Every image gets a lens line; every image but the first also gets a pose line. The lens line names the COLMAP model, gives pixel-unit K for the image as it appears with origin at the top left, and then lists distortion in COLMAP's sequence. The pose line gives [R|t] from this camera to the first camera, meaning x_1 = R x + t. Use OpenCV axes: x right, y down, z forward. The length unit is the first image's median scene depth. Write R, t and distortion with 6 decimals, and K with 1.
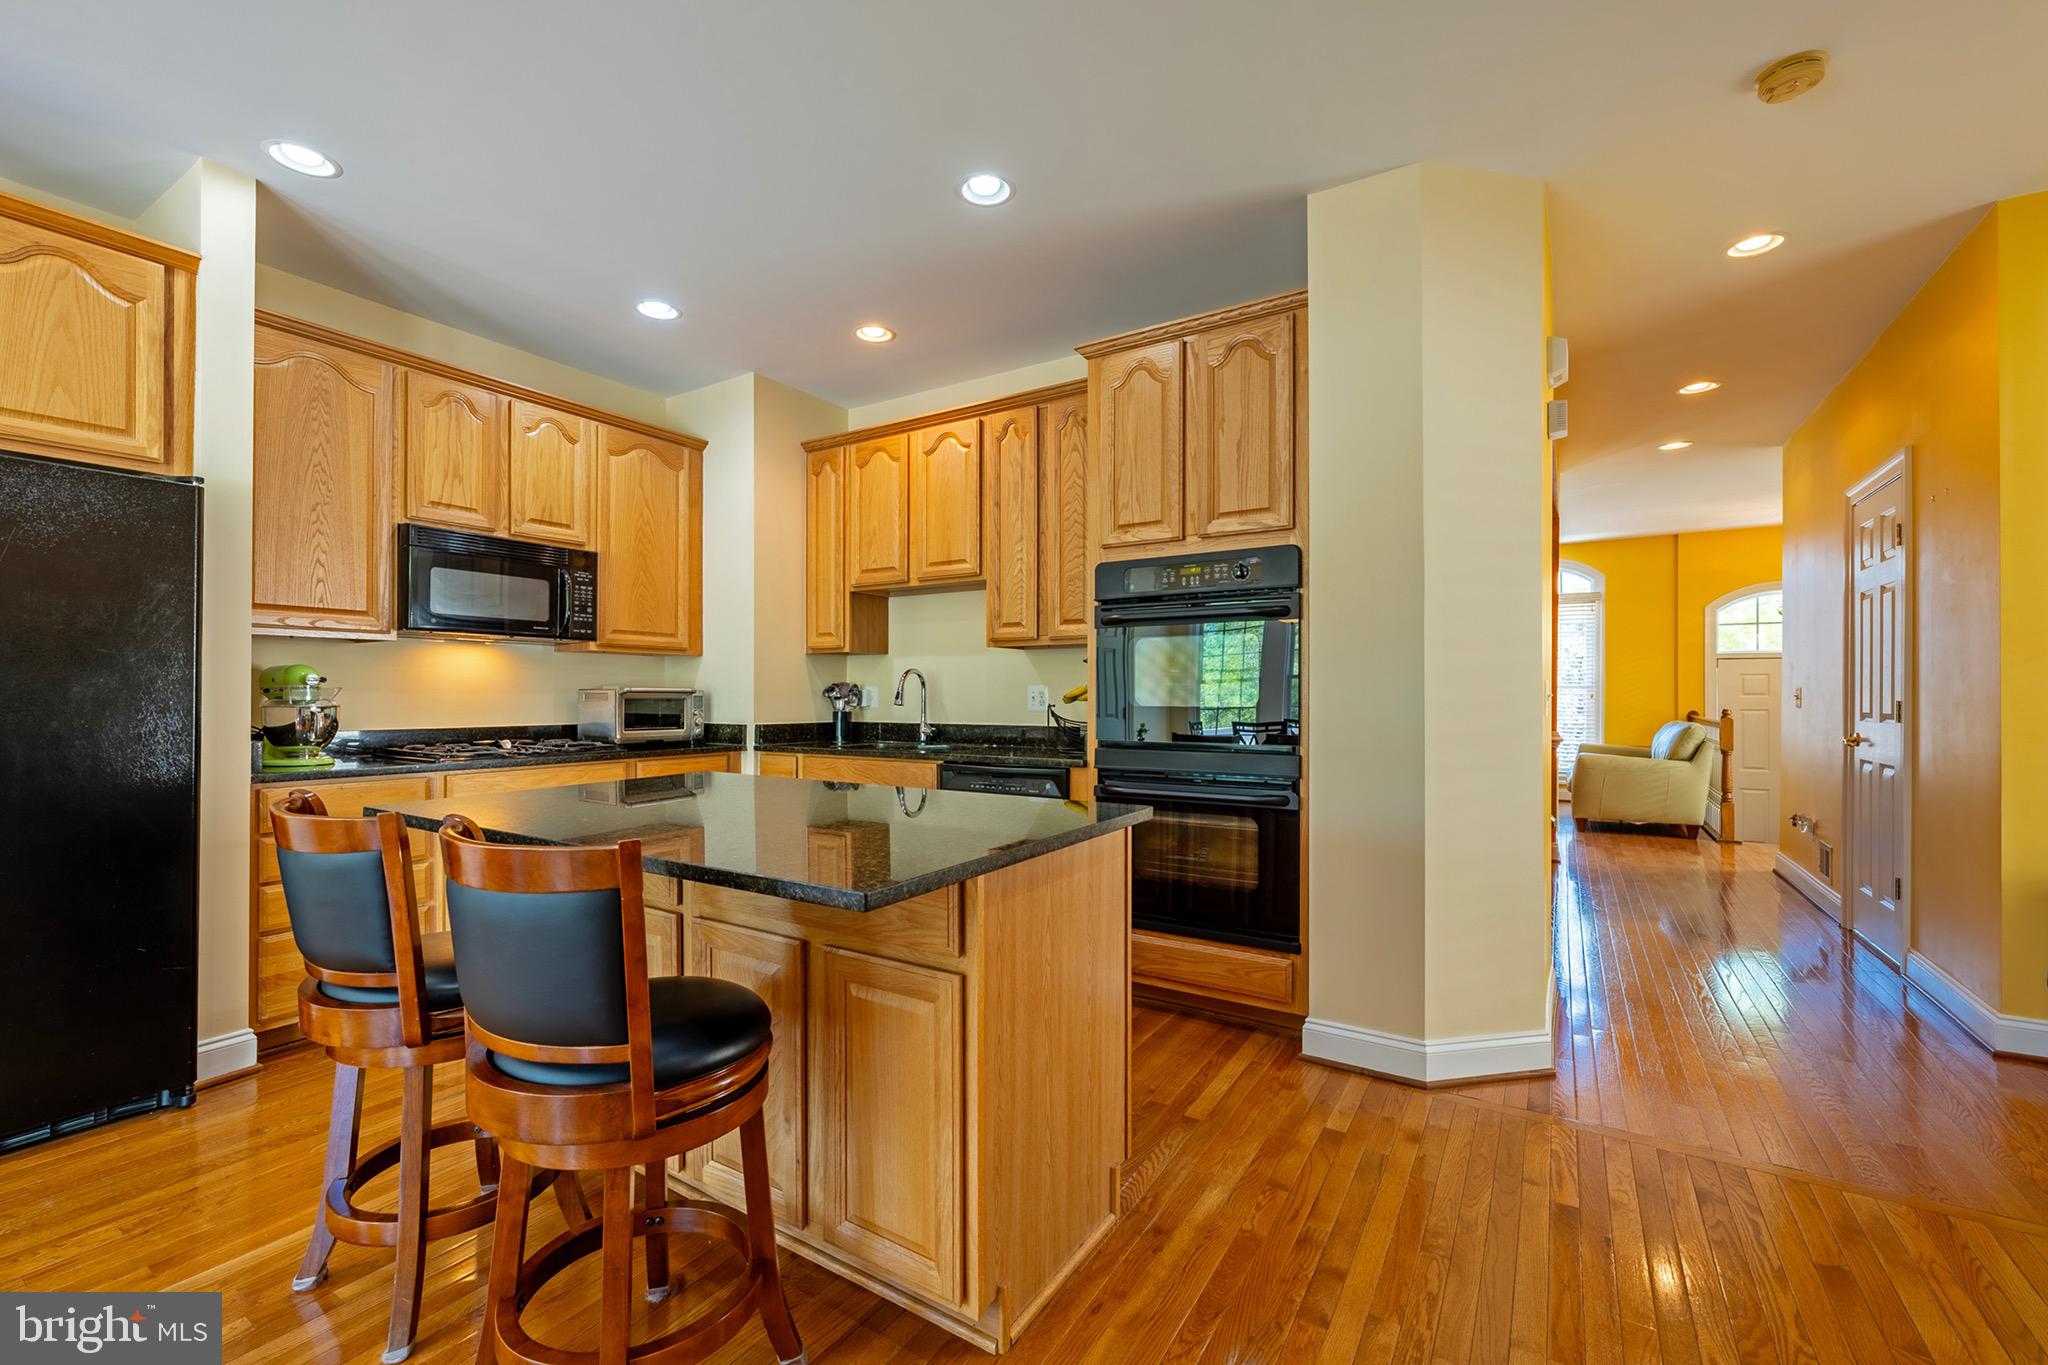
lens RADIAL K [[839.5, 0, 1024.0], [0, 839.5, 682.5], [0, 0, 1]] dist [0.000271, 0.000060]
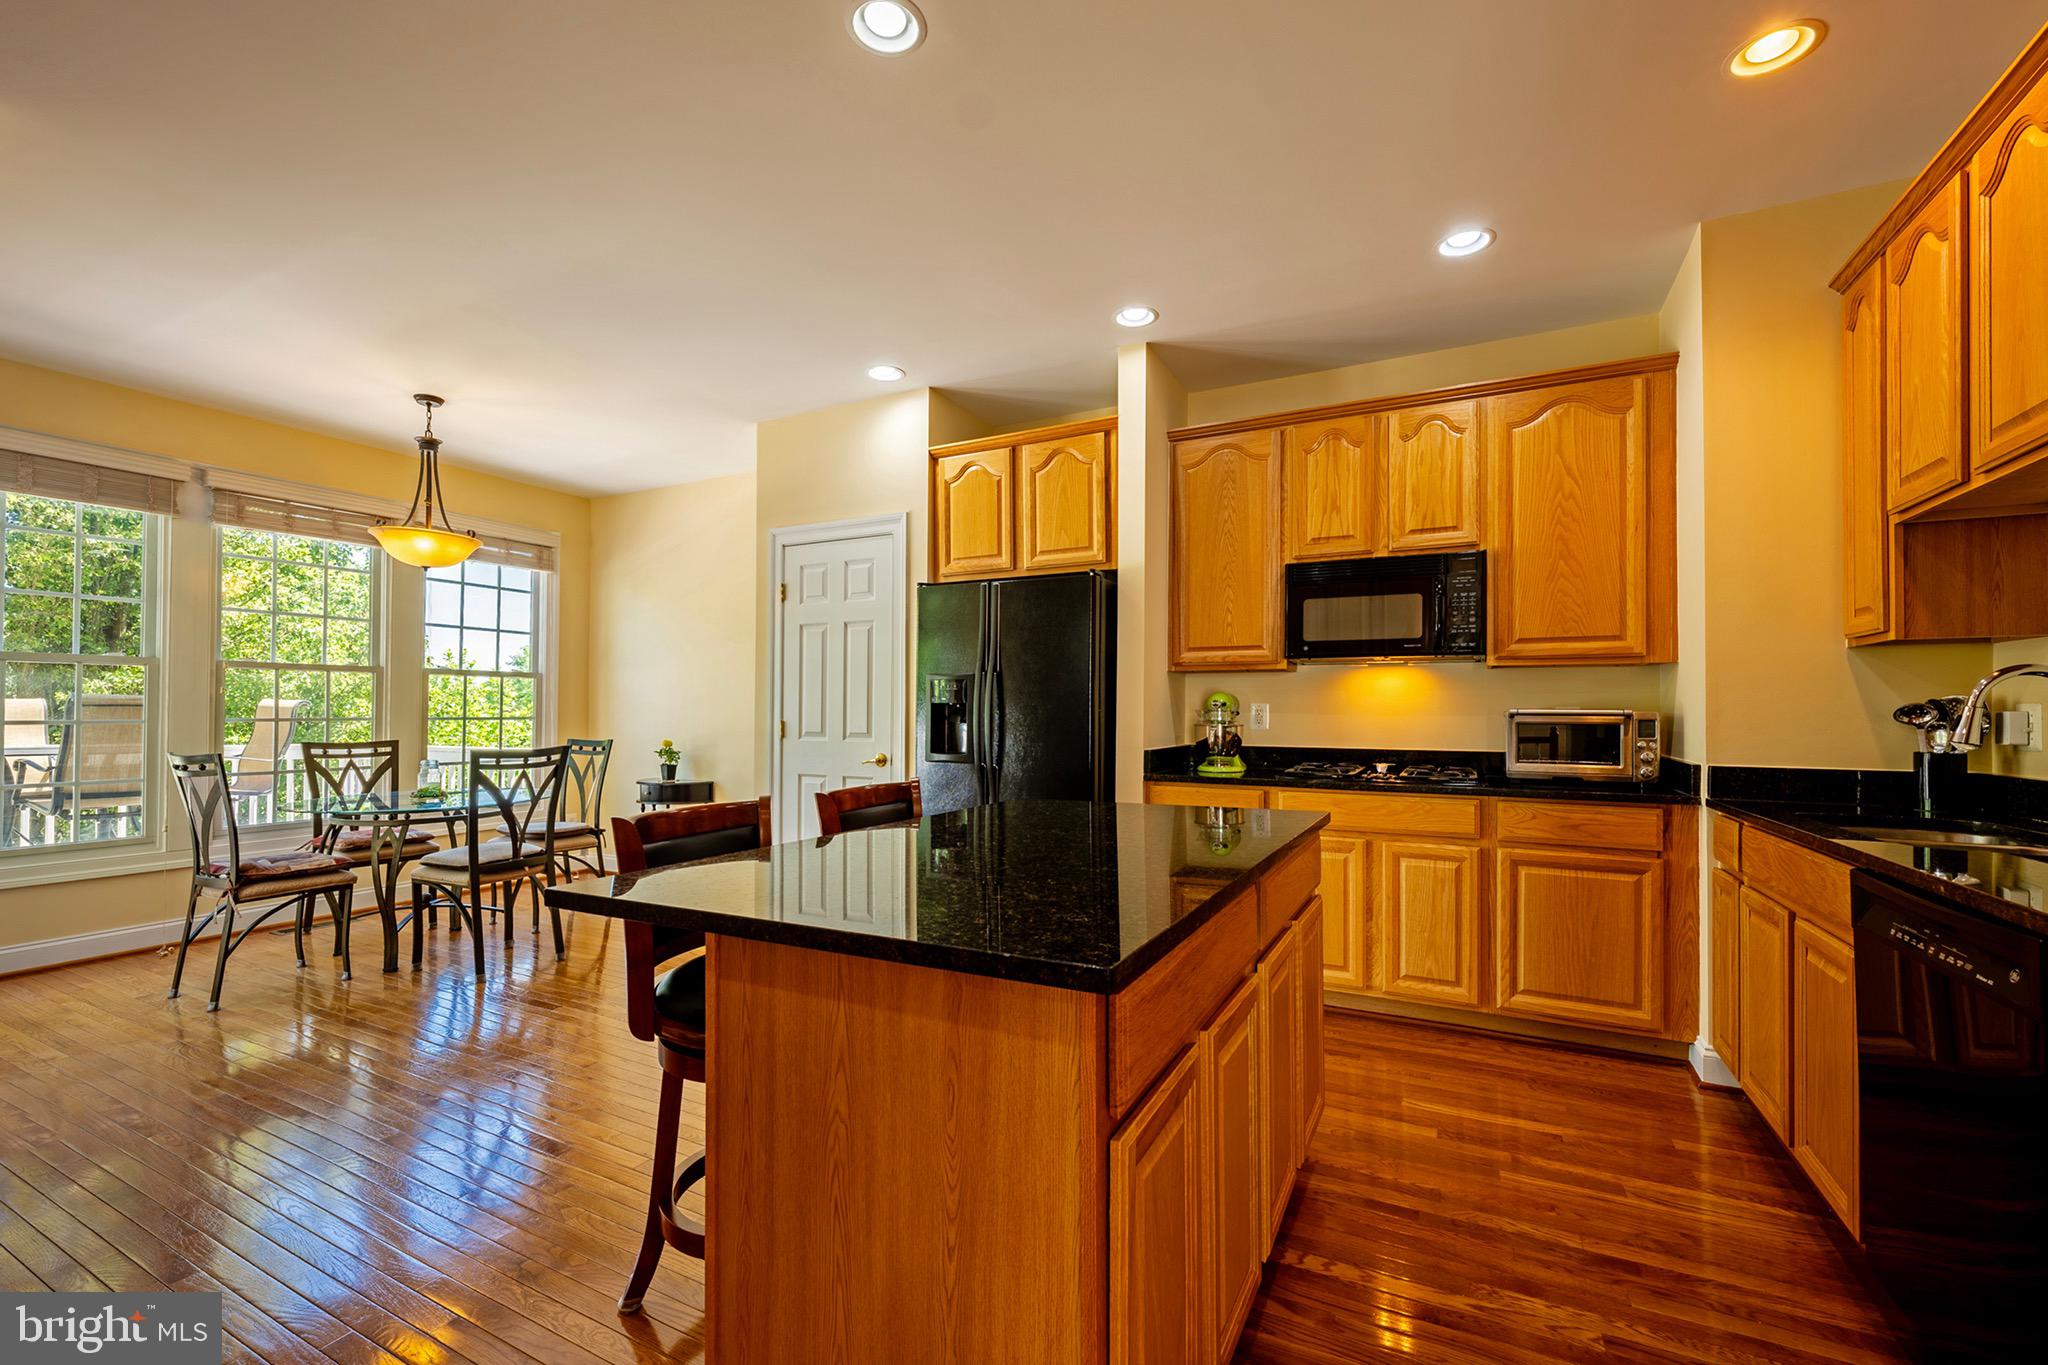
lens RADIAL K [[849.4, 0, 1027.5], [0, 849.4, 700.0], [0, 0, 1]] dist [0.000081, 0.000018]
pose [[0.085109, -0.015445, -0.996252, 0.316072], [0.009726, 0.999845, -0.014670, 0.004900], [0.996324, -0.008441, 0.085246, 0.478216]]
